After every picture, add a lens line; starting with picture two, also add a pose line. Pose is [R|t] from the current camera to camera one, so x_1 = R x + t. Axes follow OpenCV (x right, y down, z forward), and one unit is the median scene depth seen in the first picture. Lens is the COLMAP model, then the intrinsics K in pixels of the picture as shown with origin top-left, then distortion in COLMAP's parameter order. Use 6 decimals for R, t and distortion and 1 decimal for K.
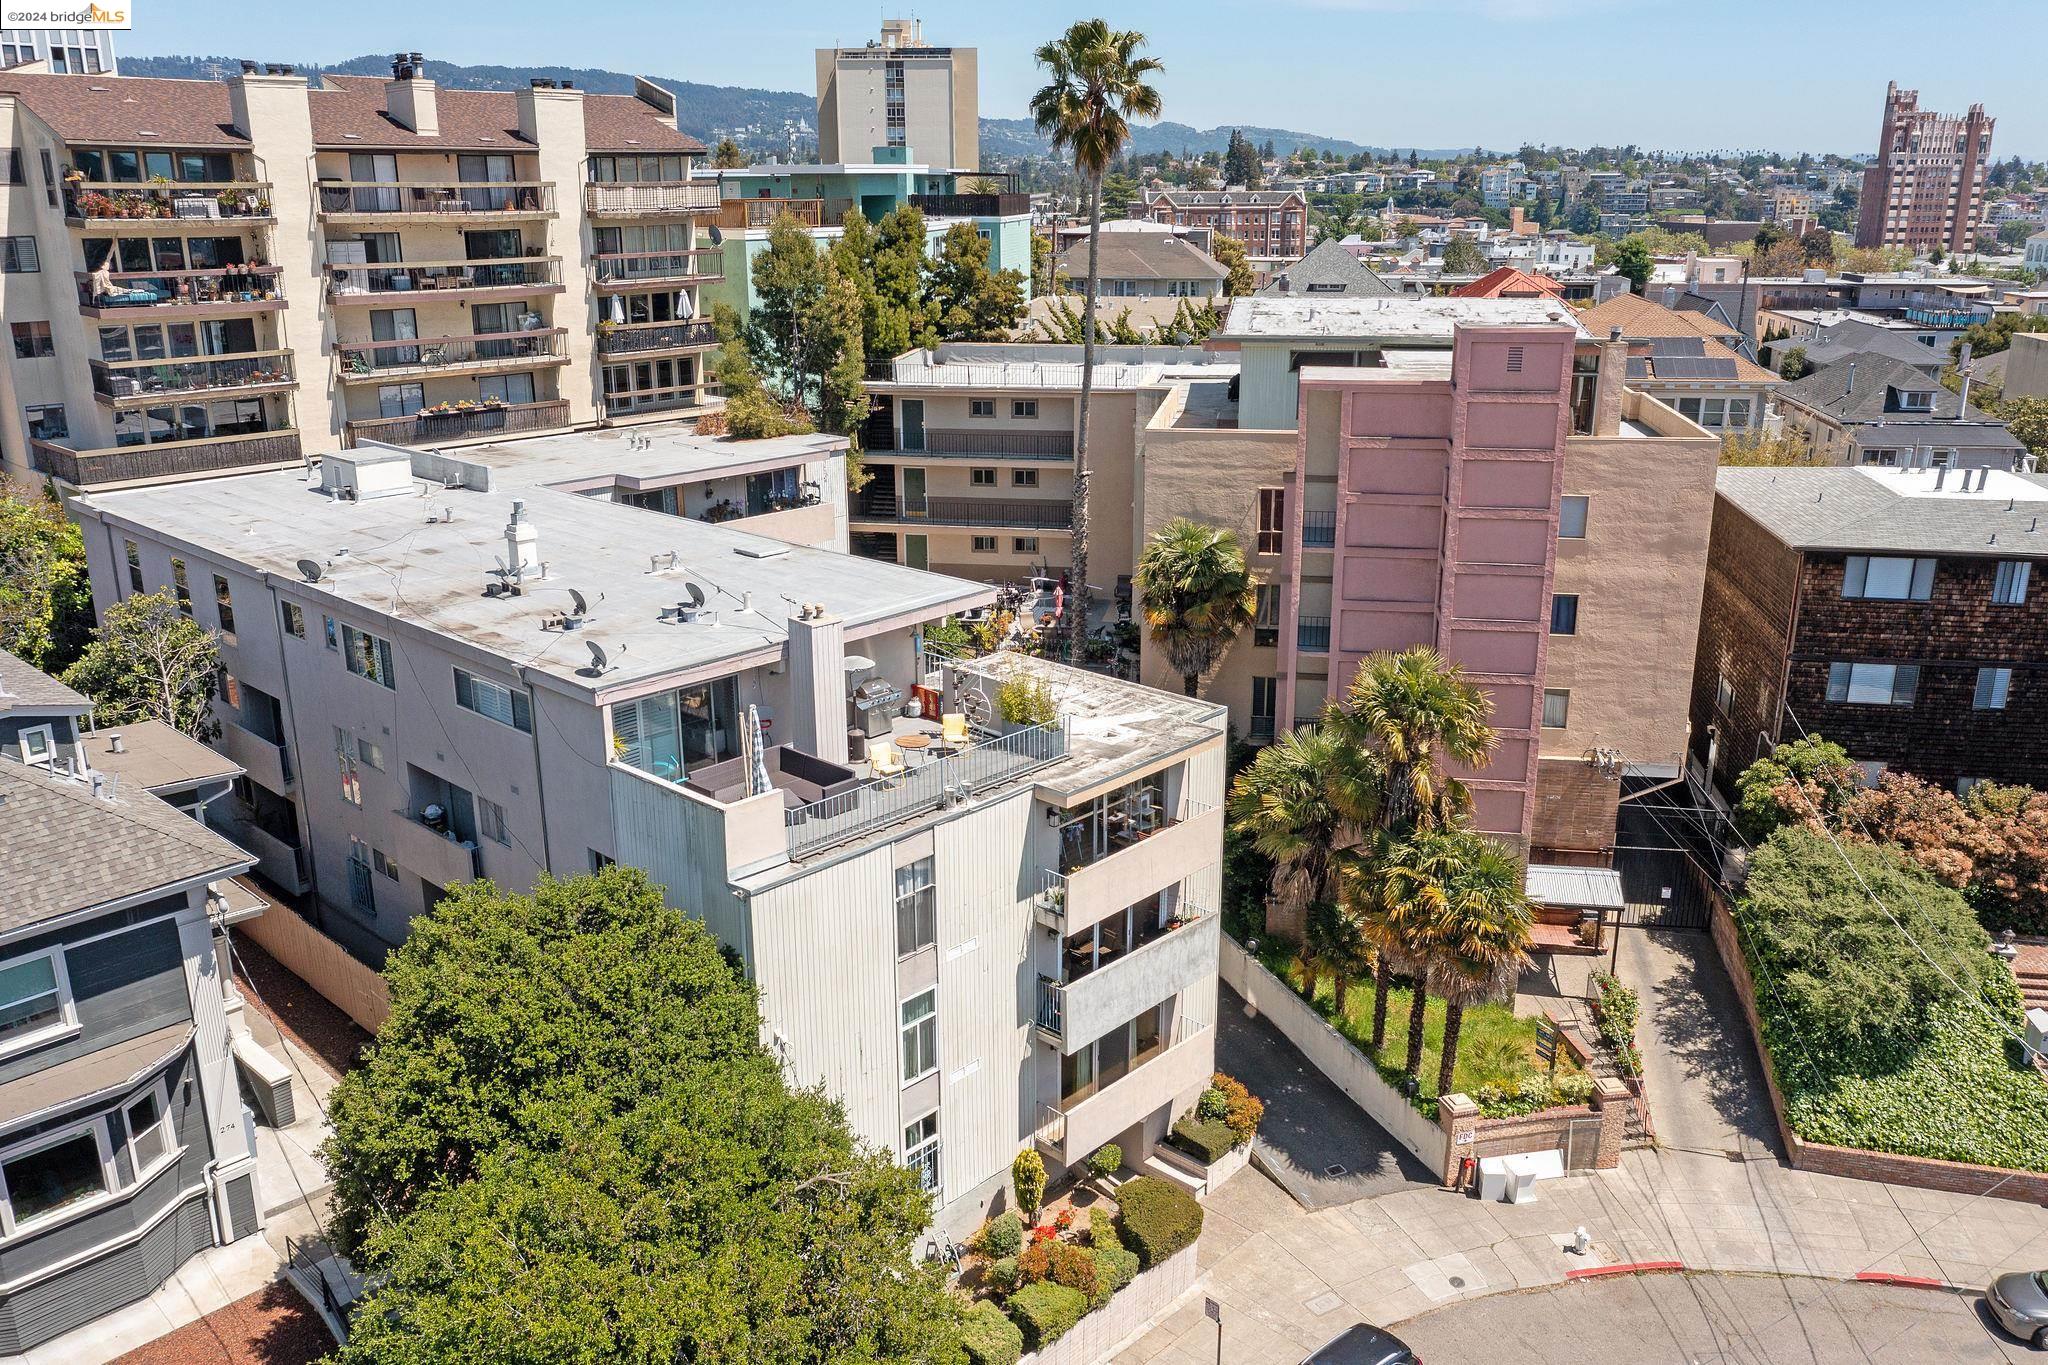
lens RADIAL K [[1615.1, 0, 1024.0], [0, 1615.1, 682.5], [0, 0, 1]] dist [-0.014182, 0.002605]
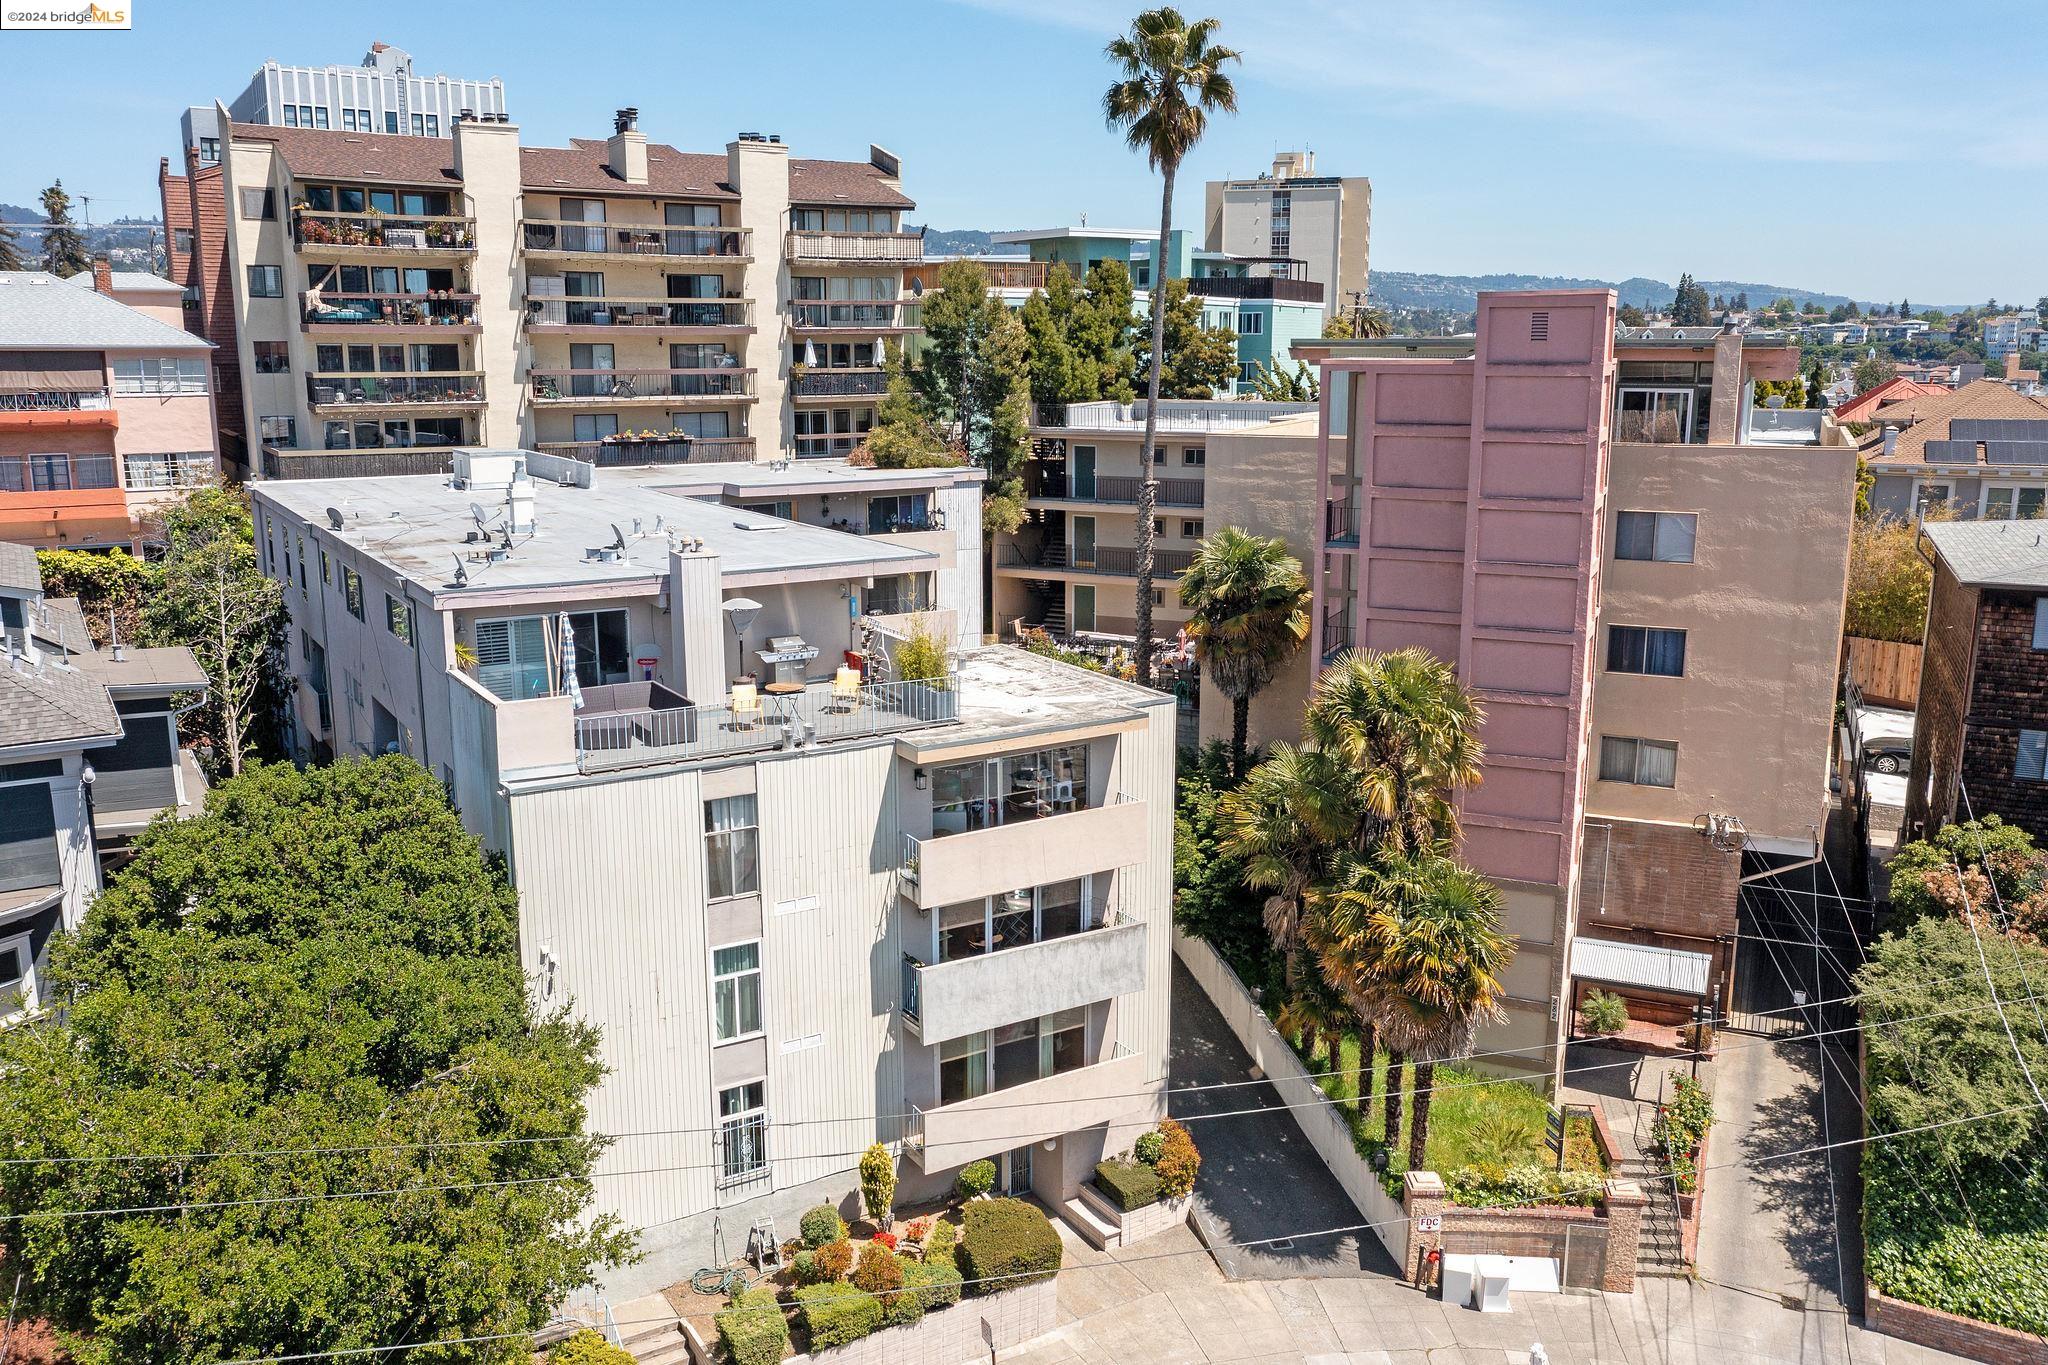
lens RADIAL K [[1630.0, 0, 1024.0], [0, 1630.0, 682.5], [0, 0, 1]] dist [-0.008554, -0.004404]
pose [[0.964169, 0.057359, -0.259014, 0.229538], [-0.081091, 0.993338, -0.081880, 0.073063], [0.252592, 0.099950, 0.962397, 0.079896]]
